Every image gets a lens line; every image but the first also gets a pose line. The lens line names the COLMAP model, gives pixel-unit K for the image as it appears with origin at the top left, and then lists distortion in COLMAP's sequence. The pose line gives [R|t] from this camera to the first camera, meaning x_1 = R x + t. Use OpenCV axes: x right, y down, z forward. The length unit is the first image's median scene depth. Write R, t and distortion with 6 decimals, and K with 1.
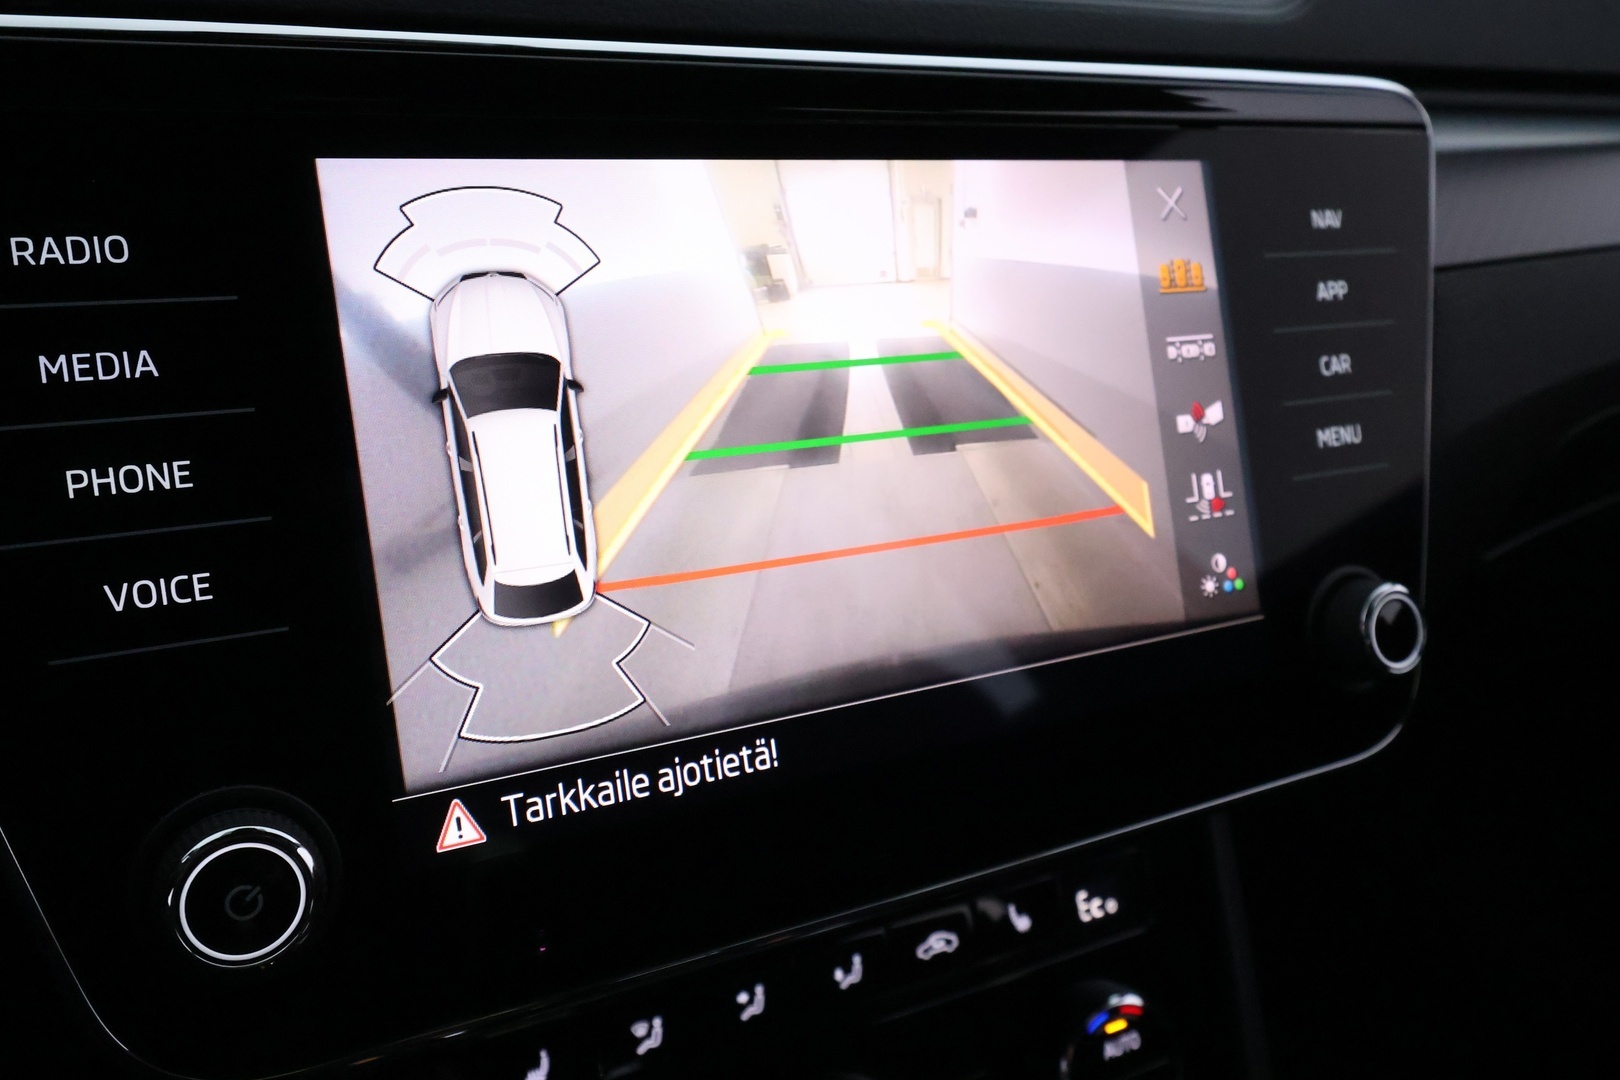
lens RADIAL K [[1293.1, 0, 810.0], [0, 1293.1, 540.0], [0, 0, 1]] dist [0.003618, 0.007005]
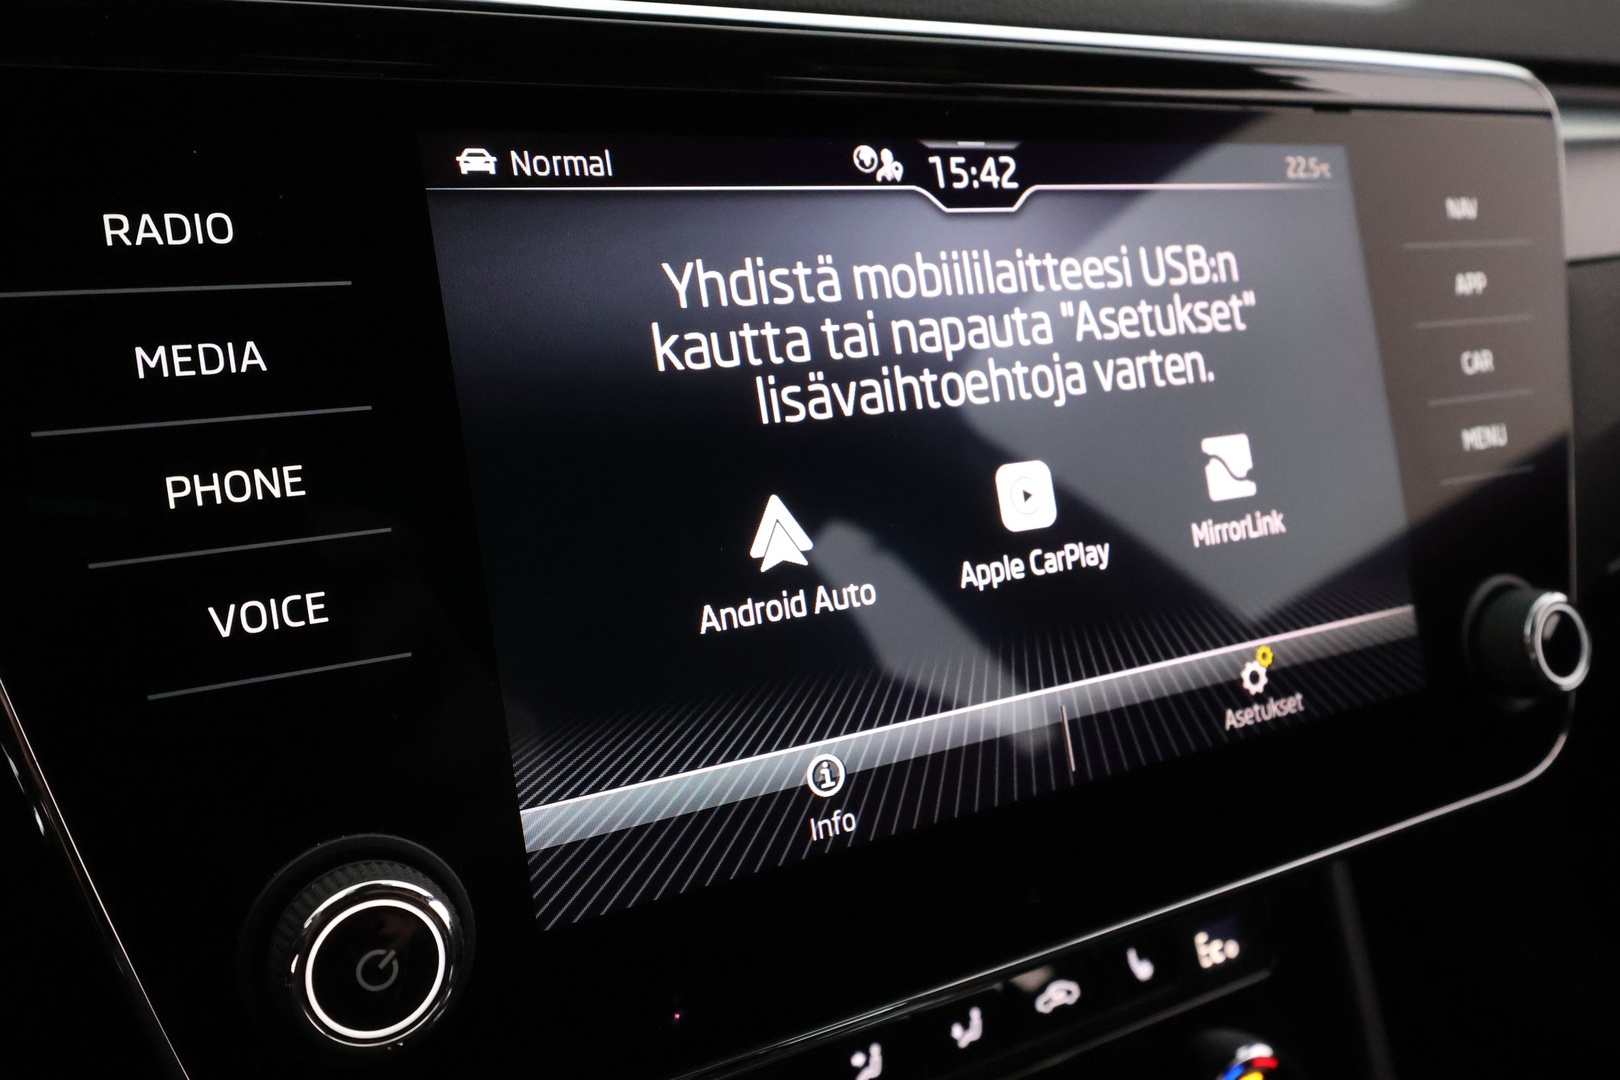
lens RADIAL K [[1293.1, 0, 810.0], [0, 1293.1, 540.0], [0, 0, 1]] dist [0.003618, 0.007005]
pose [[0.999740, -0.017487, 0.014631, -0.146549], [0.017965, 0.999287, -0.033196, 0.025254], [-0.014040, 0.033450, 0.999342, 0.114325]]
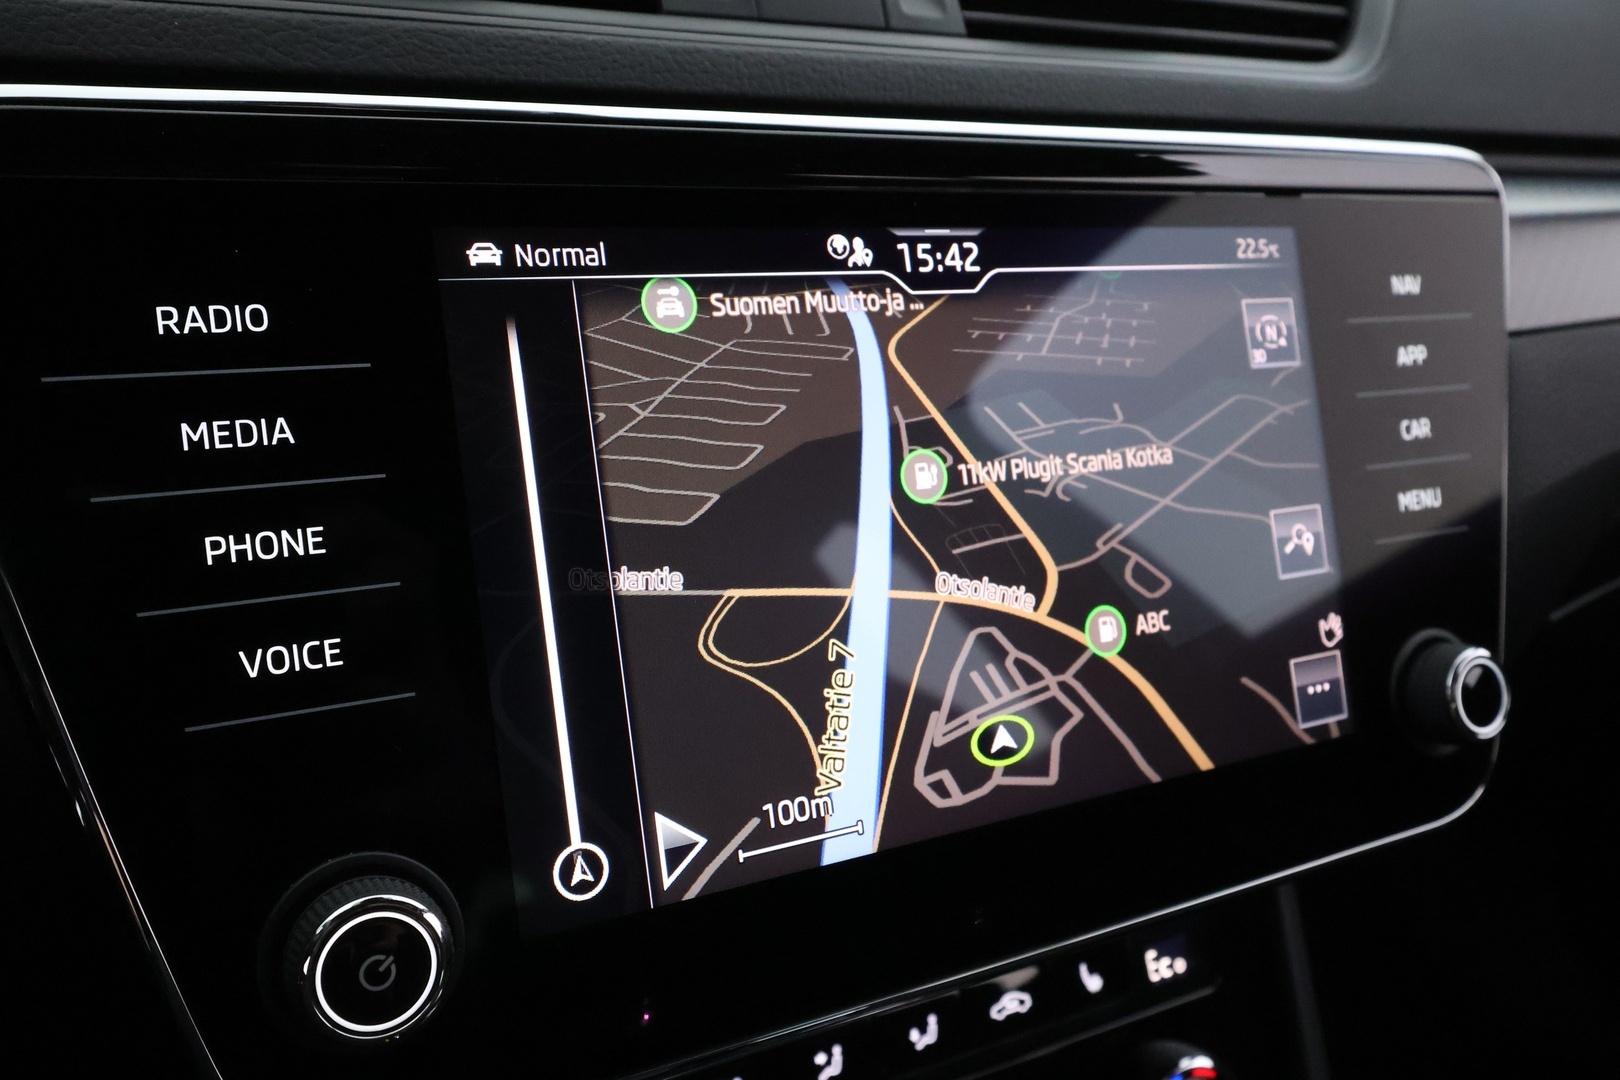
lens RADIAL K [[1293.1, 0, 810.0], [0, 1293.1, 540.0], [0, 0, 1]] dist [0.003618, 0.007005]
pose [[0.999959, 0.009072, 0.000644, -0.101462], [-0.009051, 0.999610, -0.026411, -0.028083], [-0.000883, 0.026404, 0.999651, -0.005756]]
